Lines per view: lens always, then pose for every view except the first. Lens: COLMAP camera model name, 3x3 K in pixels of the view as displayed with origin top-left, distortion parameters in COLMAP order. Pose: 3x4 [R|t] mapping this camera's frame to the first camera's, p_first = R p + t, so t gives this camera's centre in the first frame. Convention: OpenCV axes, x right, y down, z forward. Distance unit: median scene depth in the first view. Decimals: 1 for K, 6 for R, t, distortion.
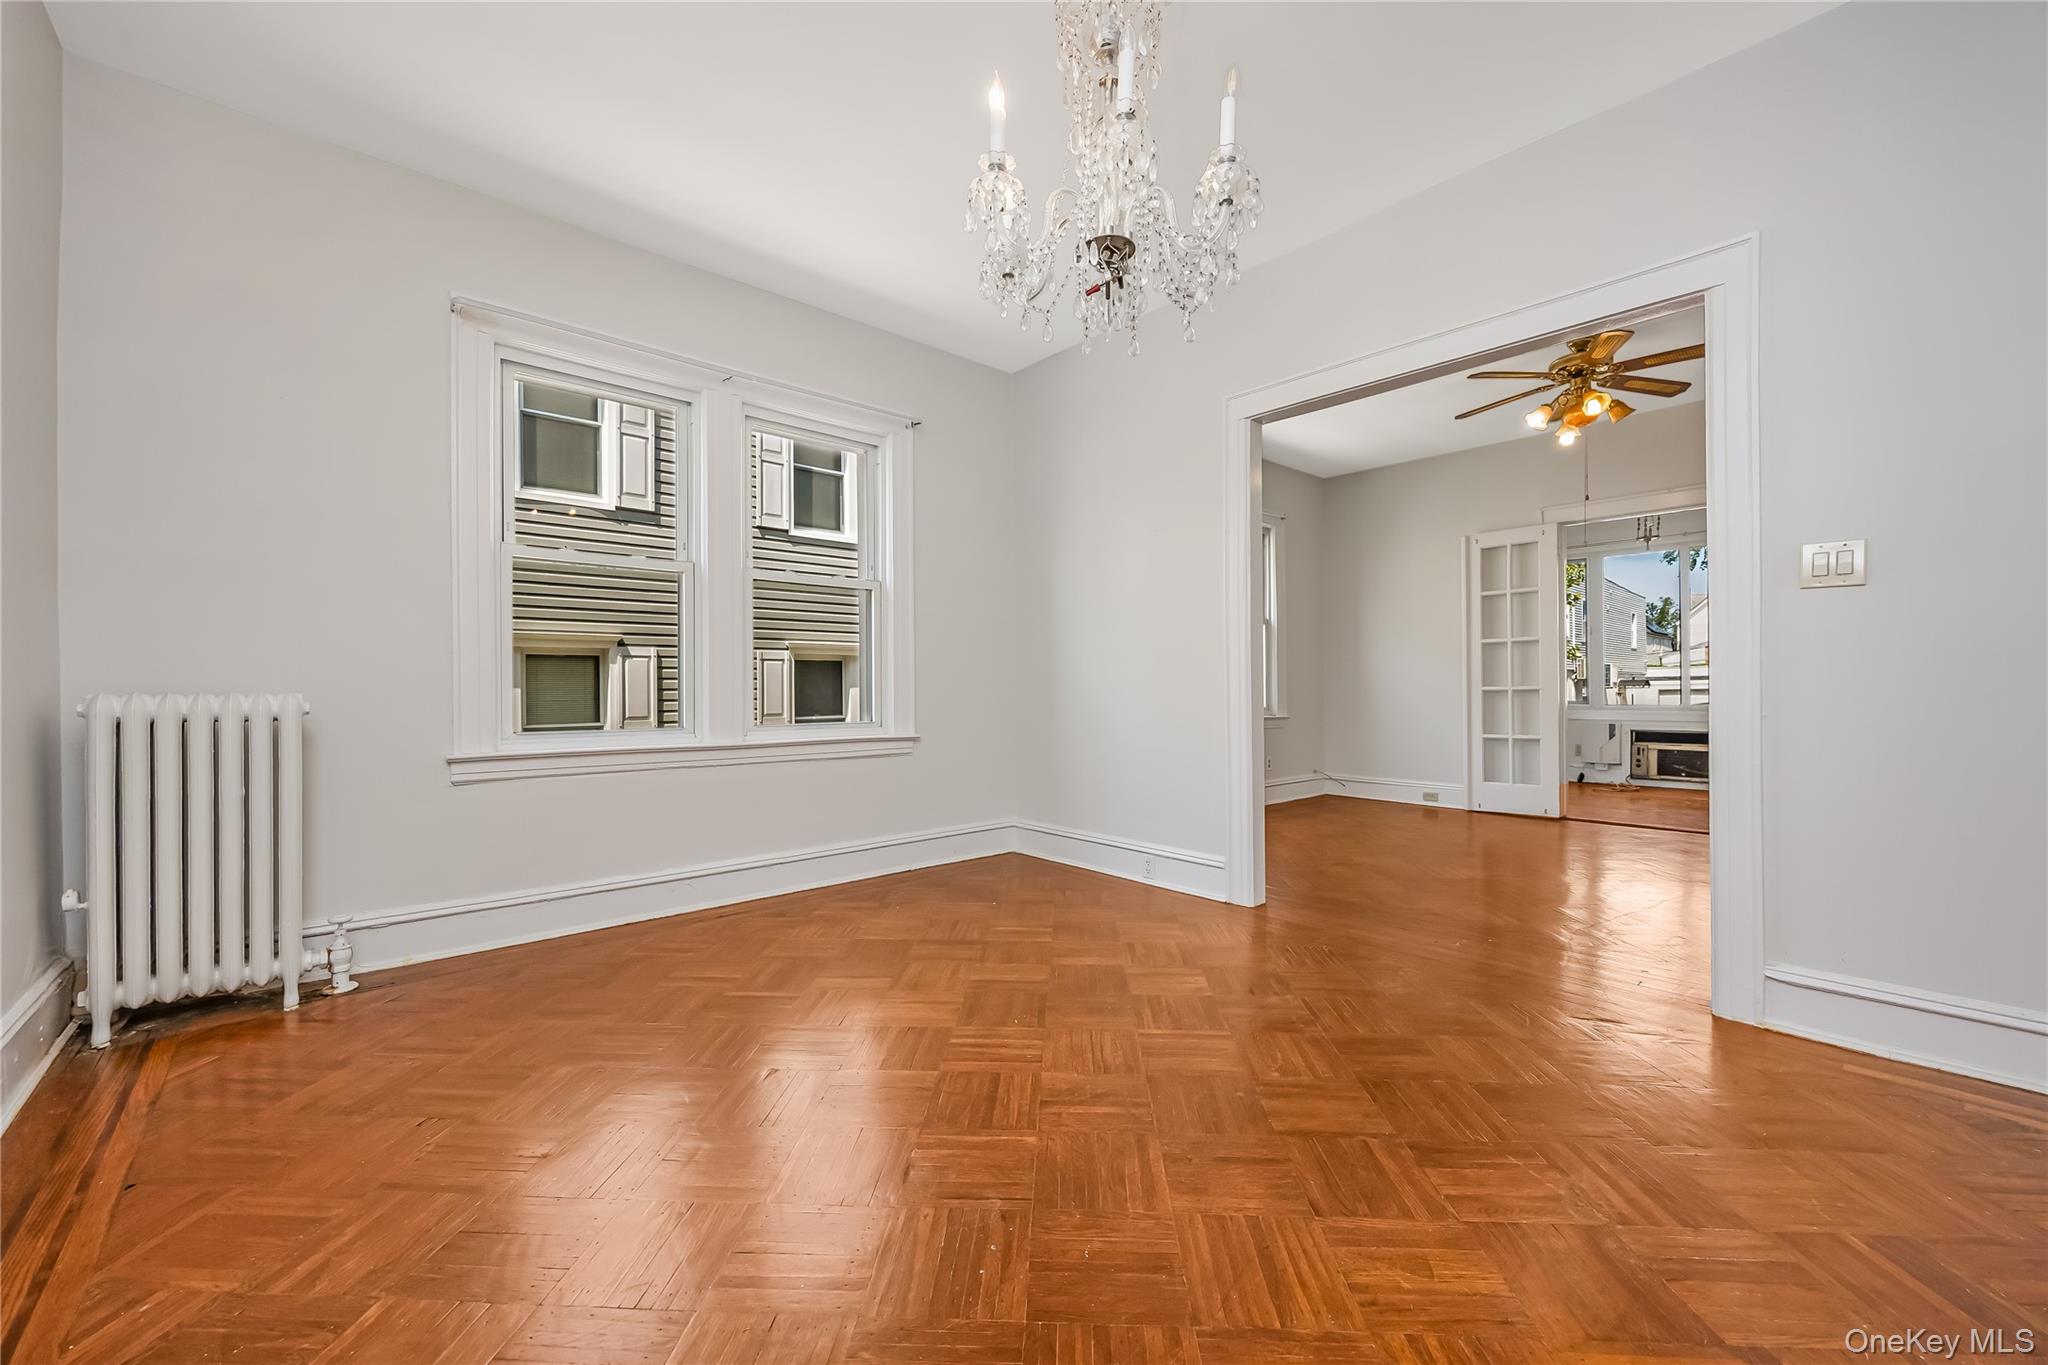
lens RADIAL K [[790.5, 0, 1024.0], [0, 790.5, 682.5], [0, 0, 1]] dist [-0.002510, -0.000244]
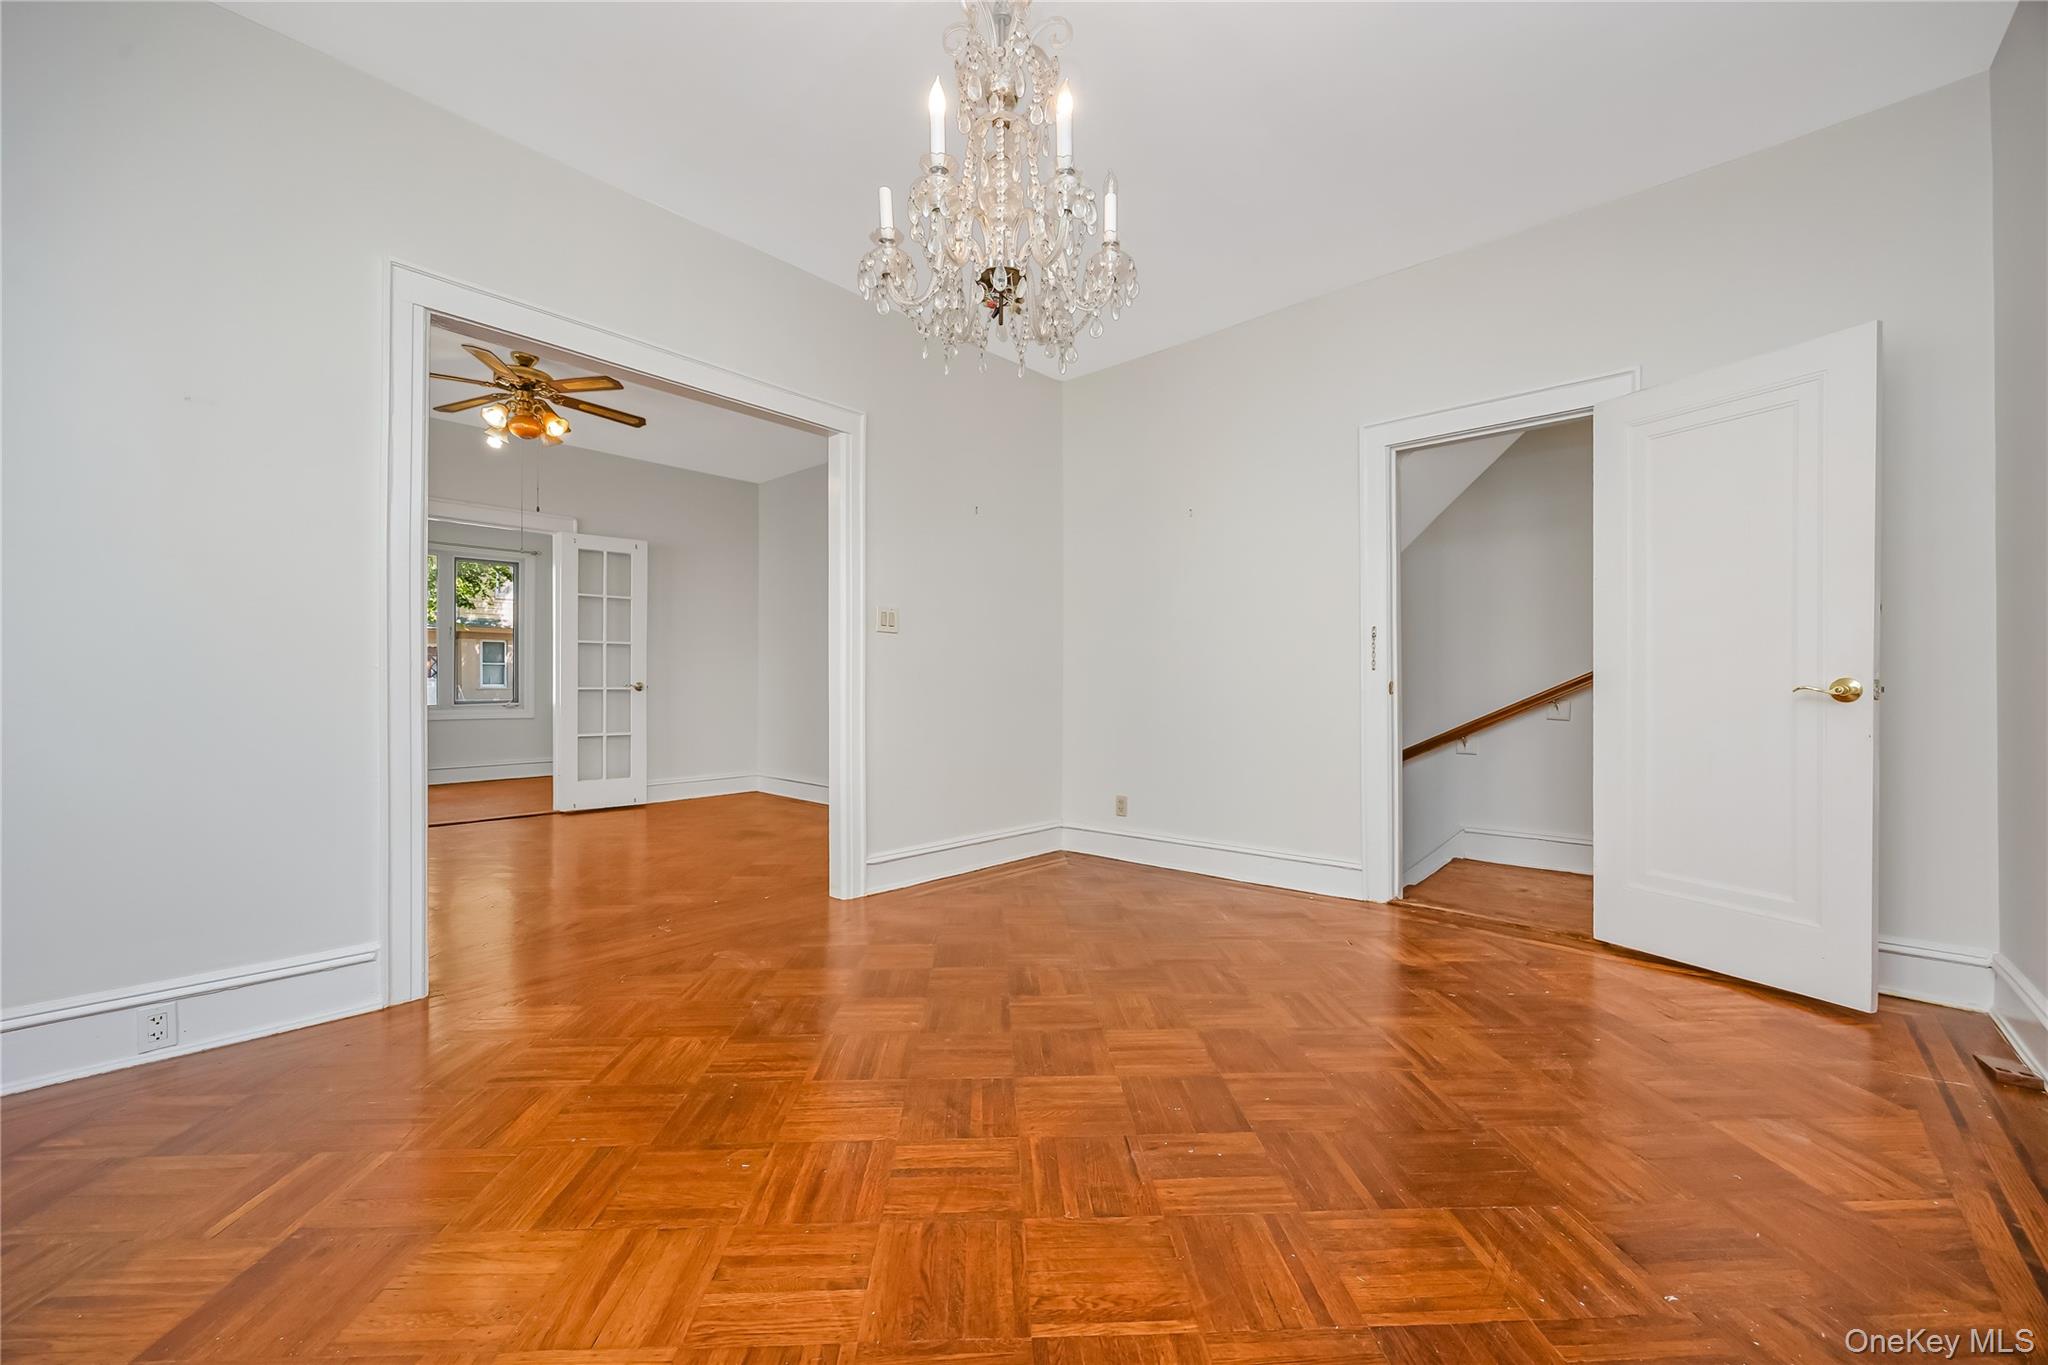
lens RADIAL K [[790.5, 0, 1024.0], [0, 790.5, 682.5], [0, 0, 1]] dist [-0.002510, -0.000244]
pose [[-0.105572, 0.012979, 0.994327, -0.522907], [-0.002122, 0.999910, -0.013277, 0.013031], [-0.994409, -0.003512, -0.105534, 0.602429]]
